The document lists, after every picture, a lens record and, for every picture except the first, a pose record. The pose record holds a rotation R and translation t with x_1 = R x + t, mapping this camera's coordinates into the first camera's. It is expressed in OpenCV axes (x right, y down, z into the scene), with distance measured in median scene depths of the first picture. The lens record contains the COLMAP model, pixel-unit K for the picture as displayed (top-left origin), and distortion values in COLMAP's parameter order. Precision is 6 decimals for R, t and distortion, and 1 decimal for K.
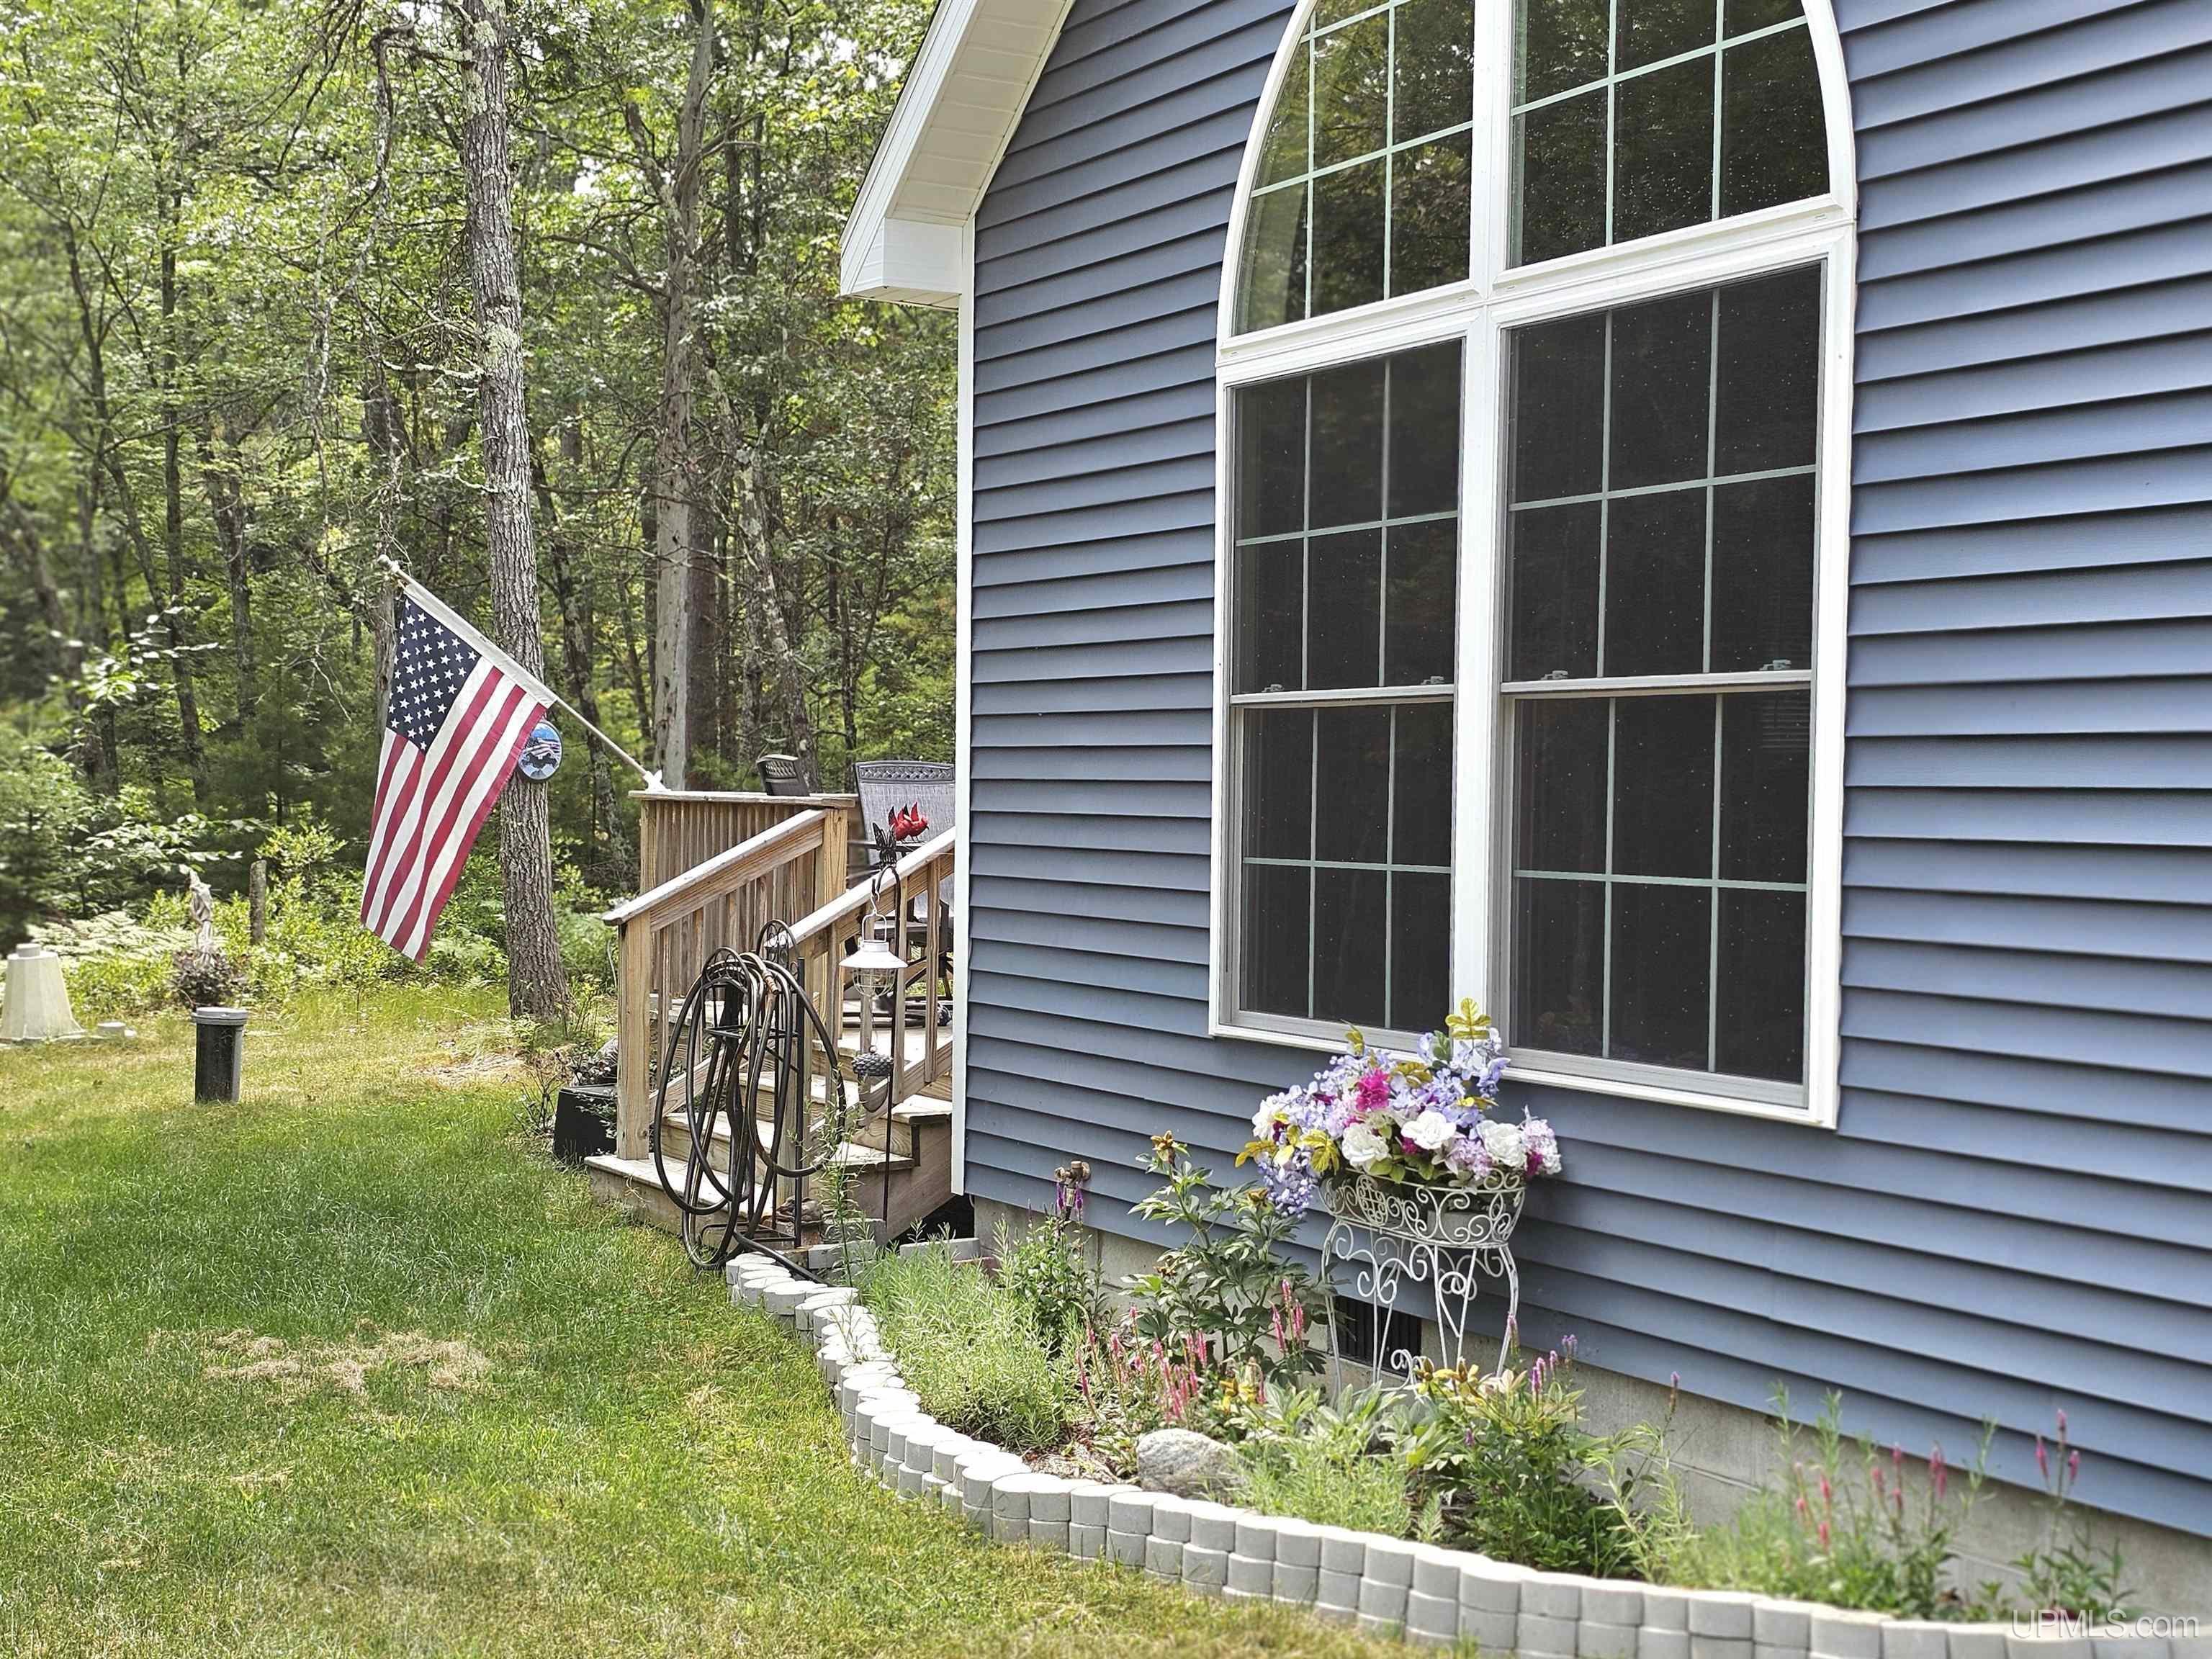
lens RADIAL K [[3059.0, 0, 1106.0], [0, 3059.0, 829.5], [0, 0, 1]] dist [0.094895, 0.005269]
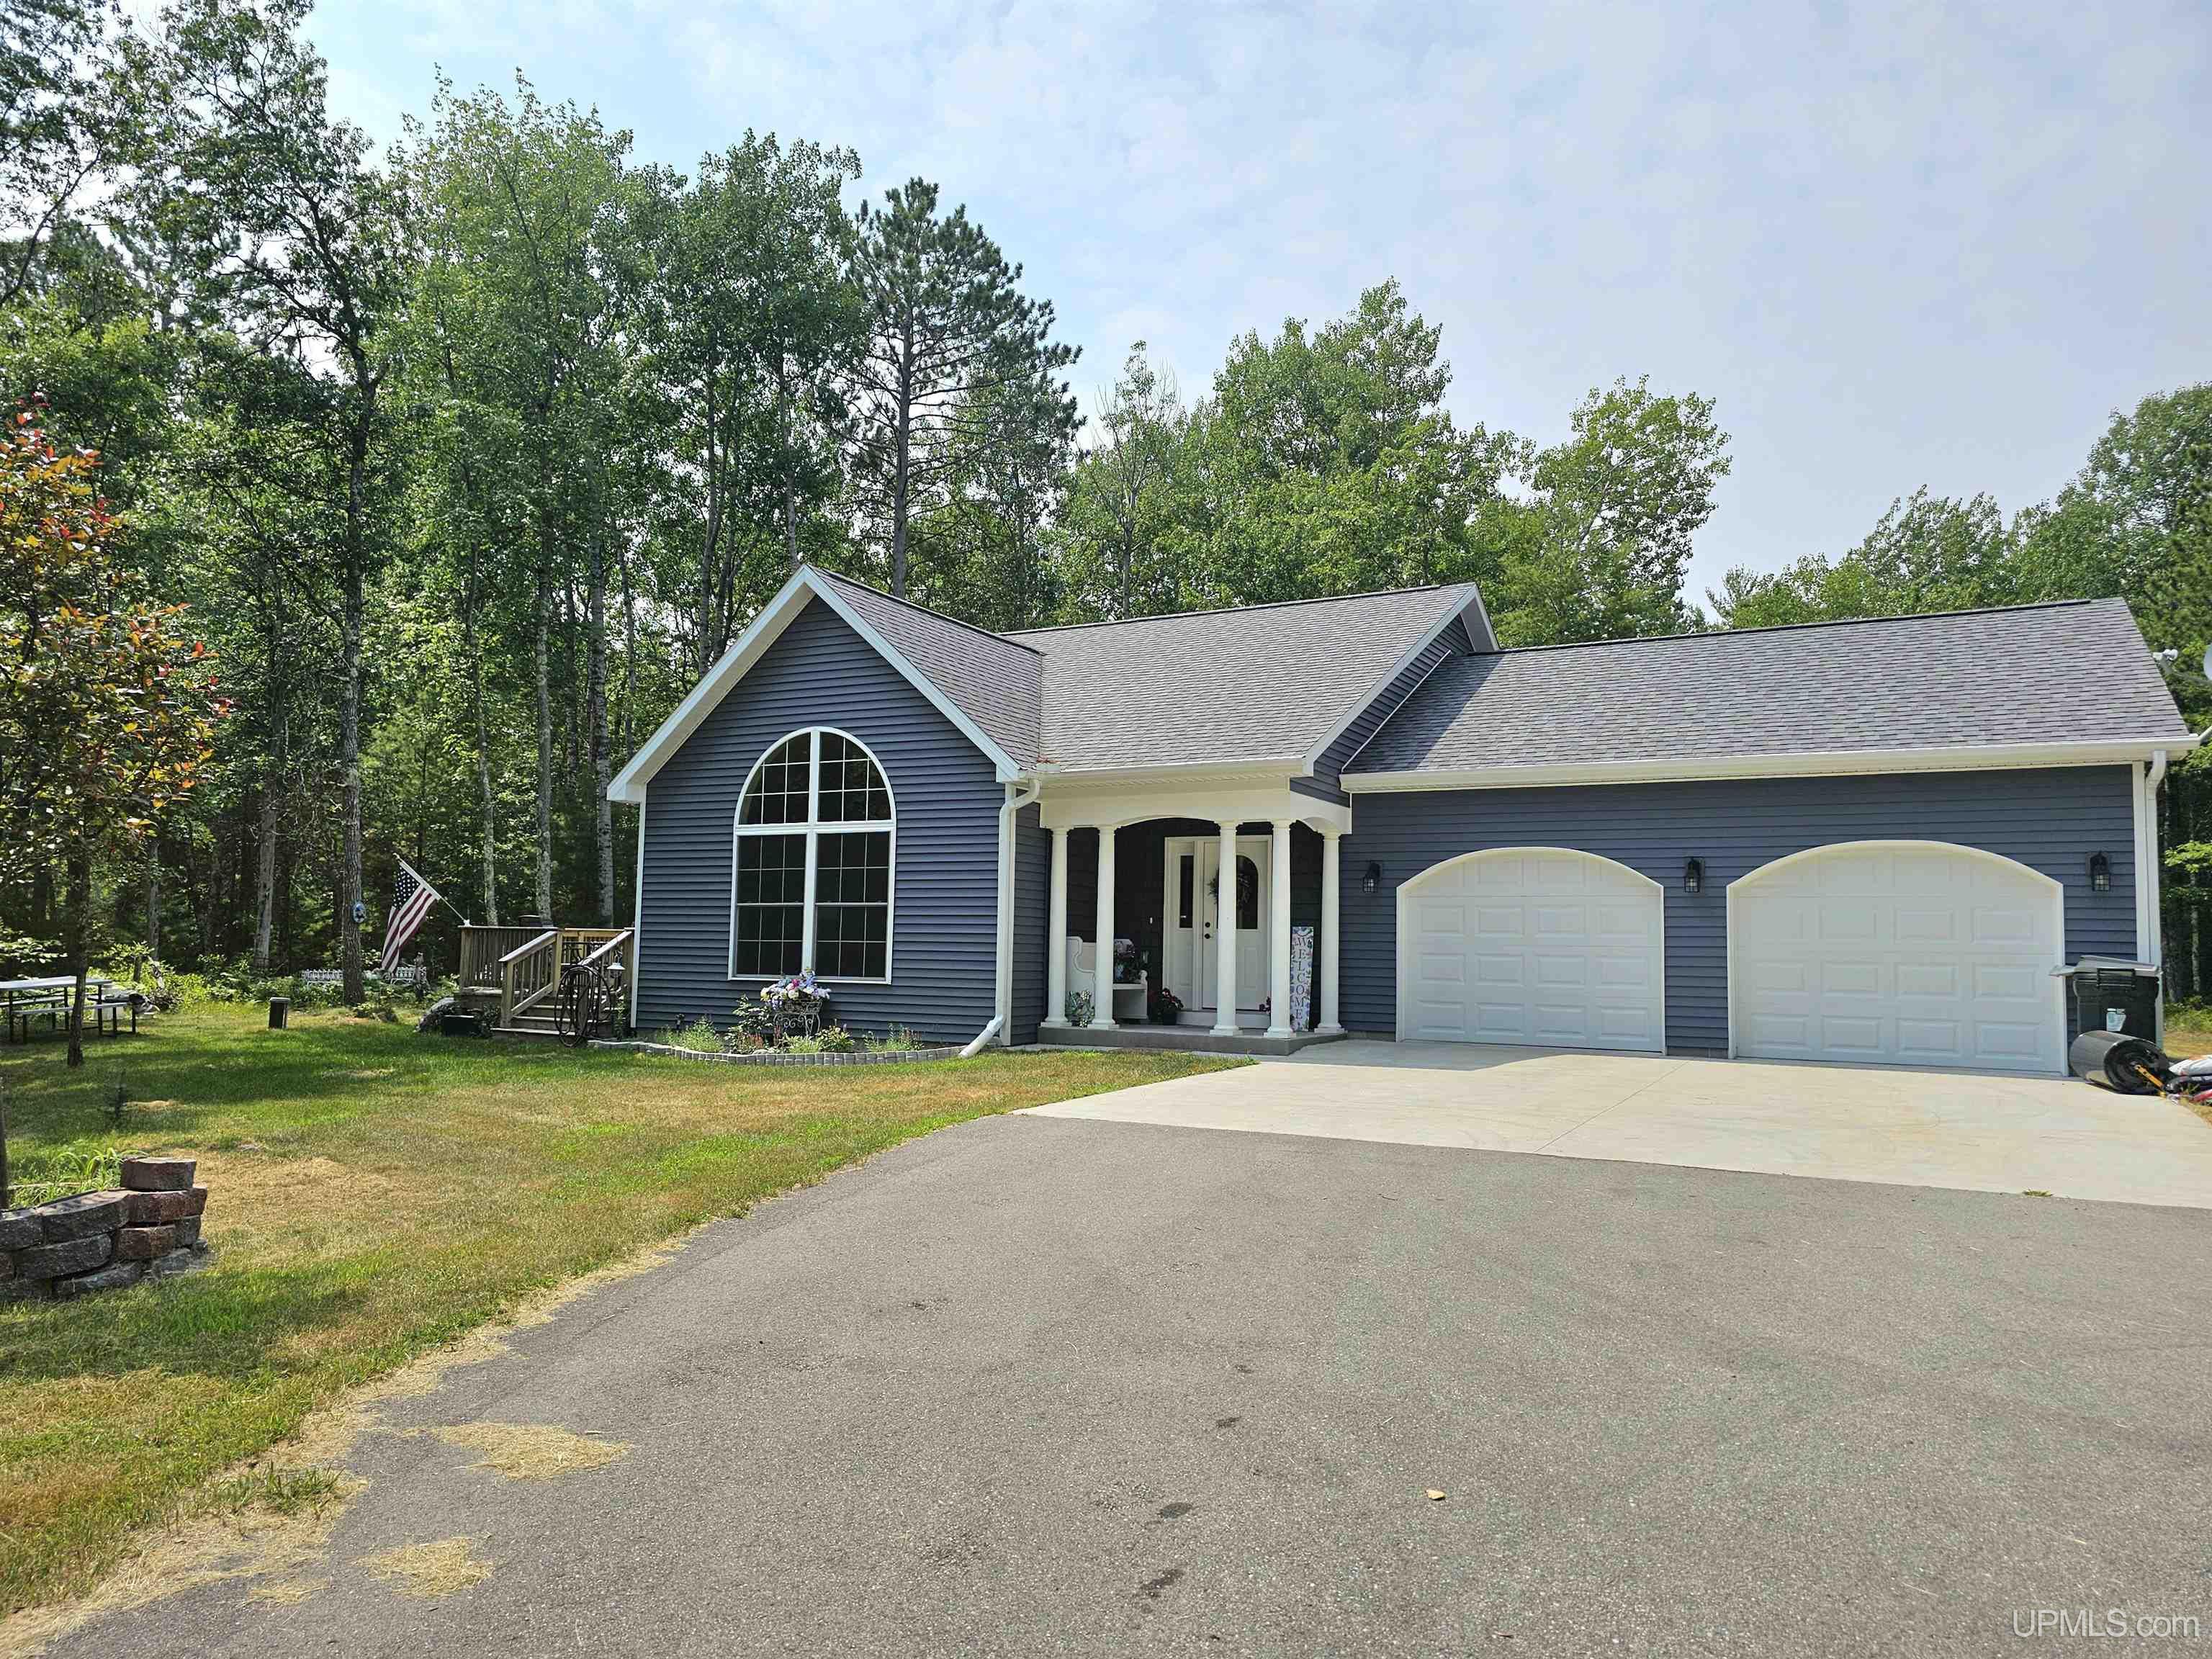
lens RADIAL K [[1512.6, 0, 1106.0], [0, 1512.6, 829.5], [0, 0, 1]] dist [0.037205, -0.032693]
pose [[0.840456, 0.048893, 0.539670, -0.798169], [-0.000820, 0.996035, -0.088962, 0.051227], [-0.541879, 0.074326, 0.837163, -1.317365]]
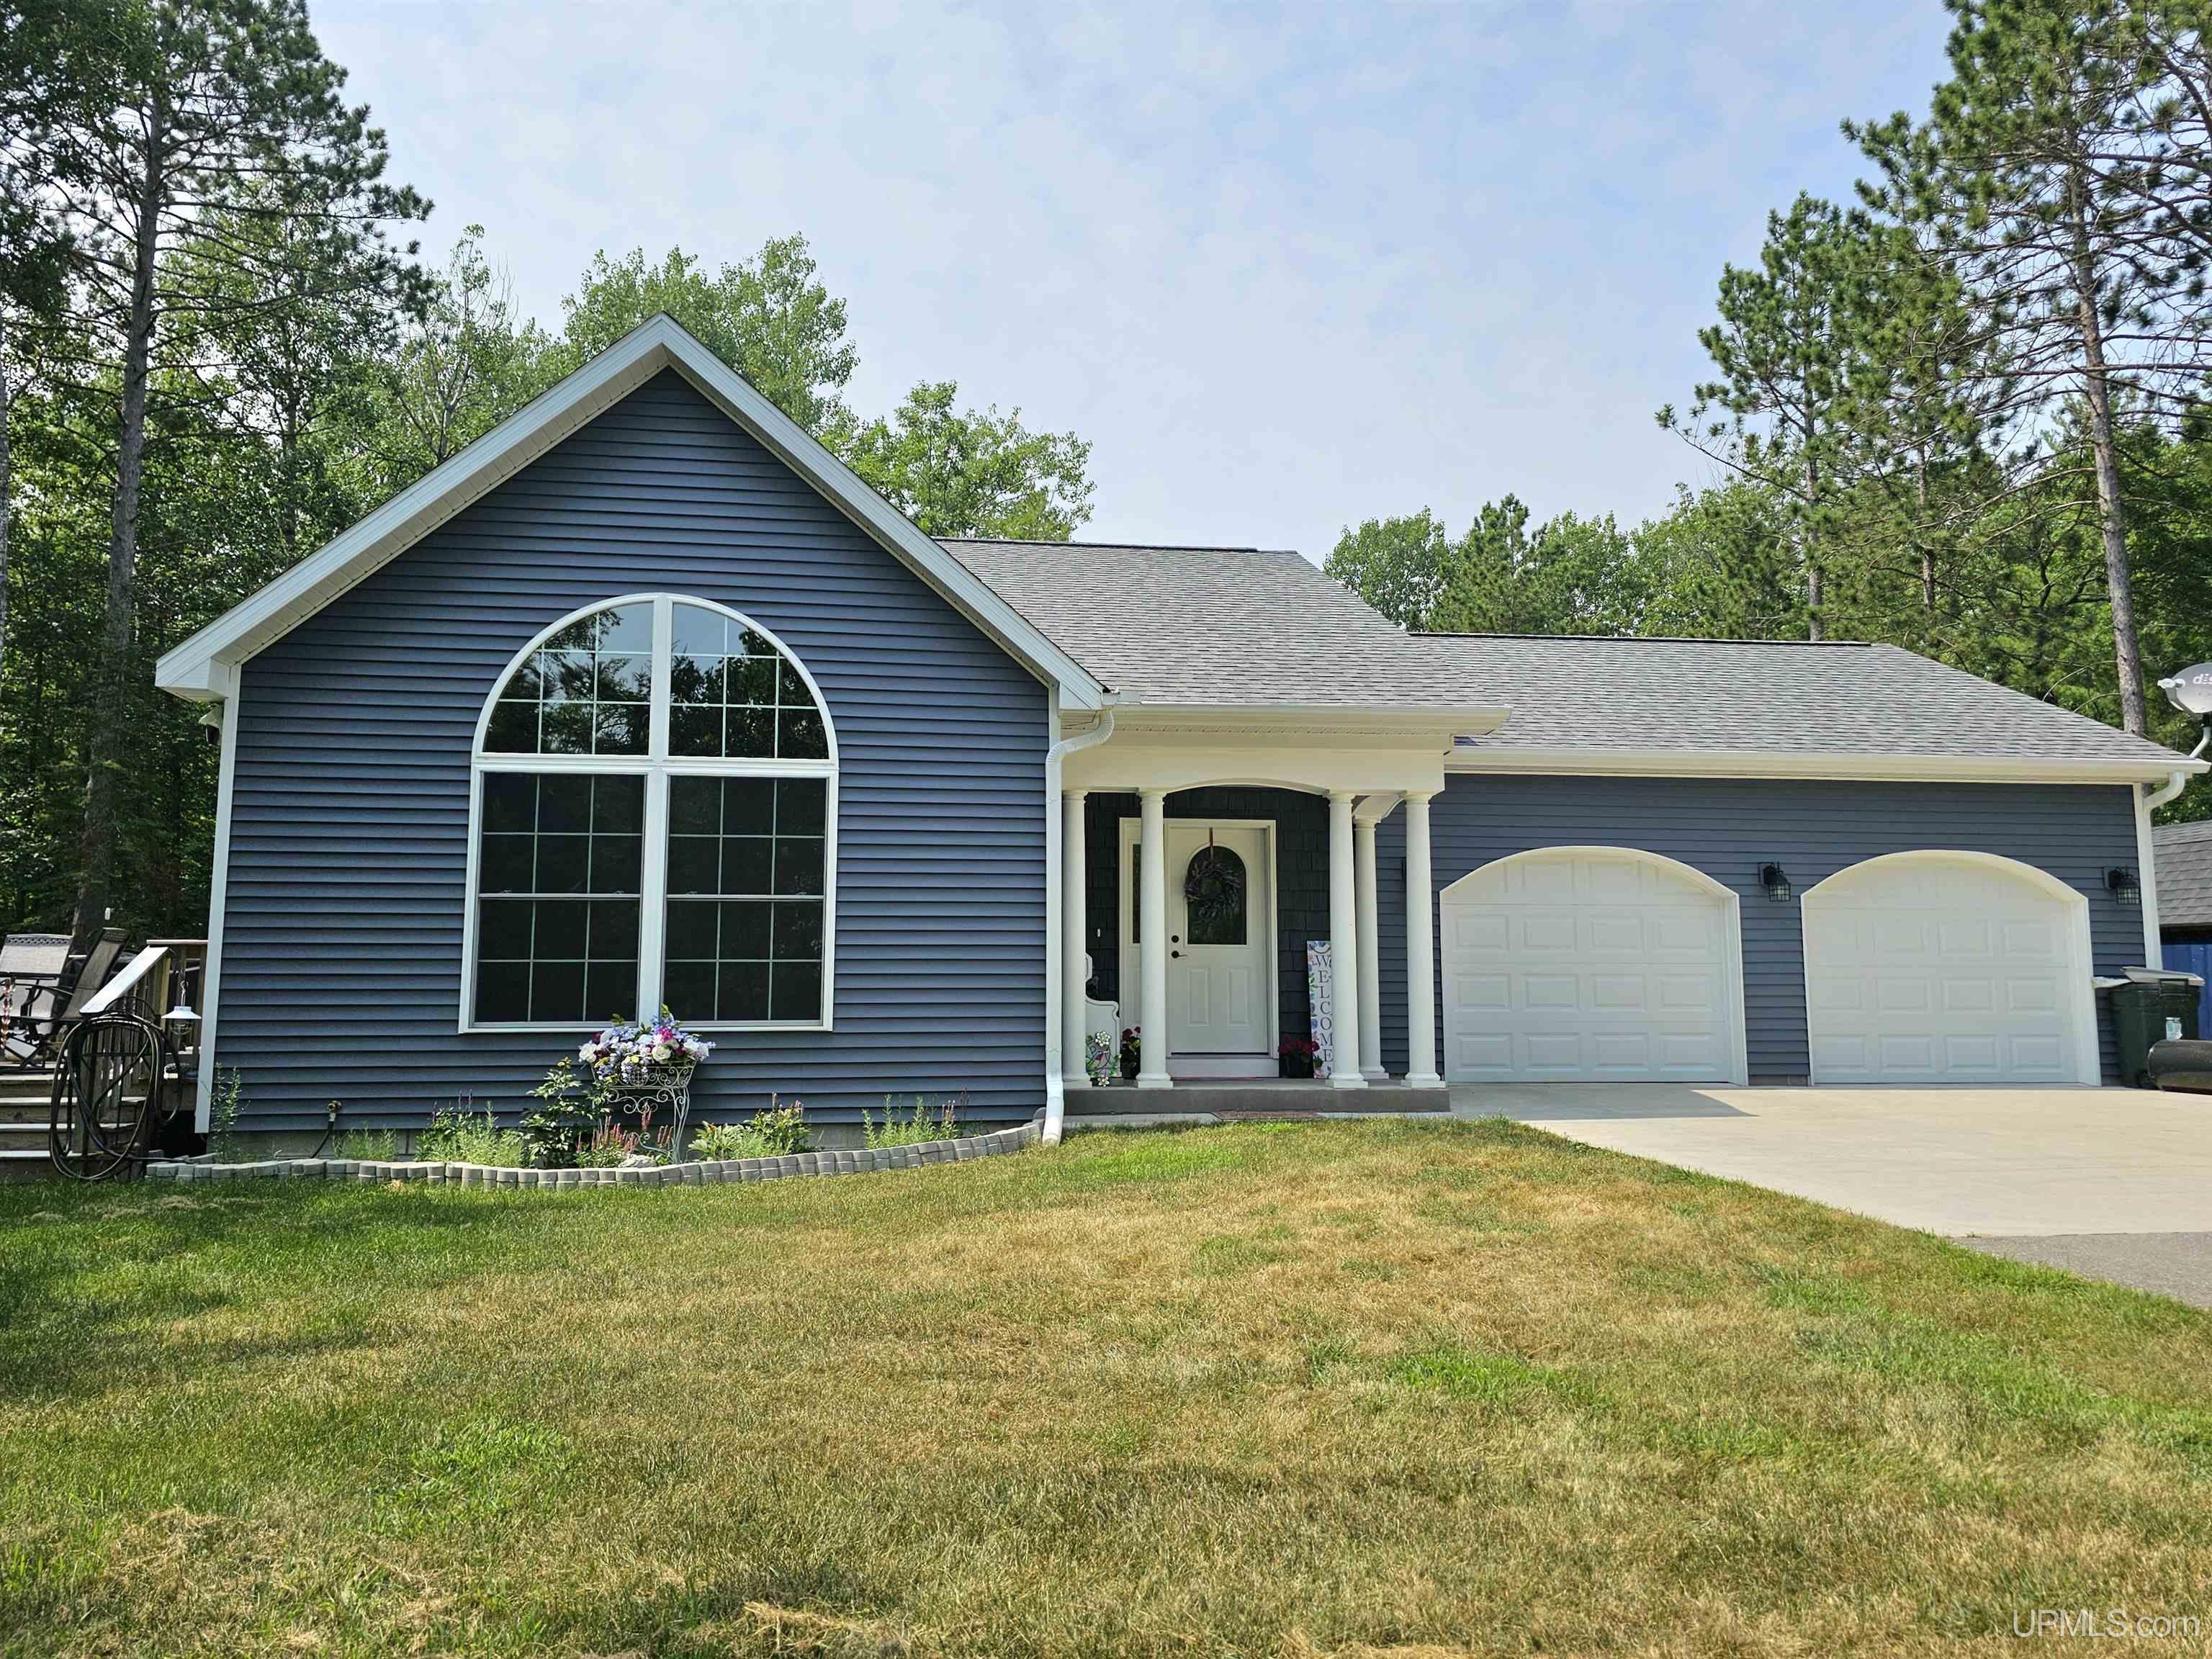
lens RADIAL K [[1512.6, 0, 1106.0], [0, 1512.6, 829.5], [0, 0, 1]] dist [0.037205, -0.032693]
pose [[0.359471, 0.104036, 0.927339, -1.037322], [0.020246, 0.992662, -0.119212, 0.069192], [-0.932937, 0.061628, 0.354727, 0.095946]]
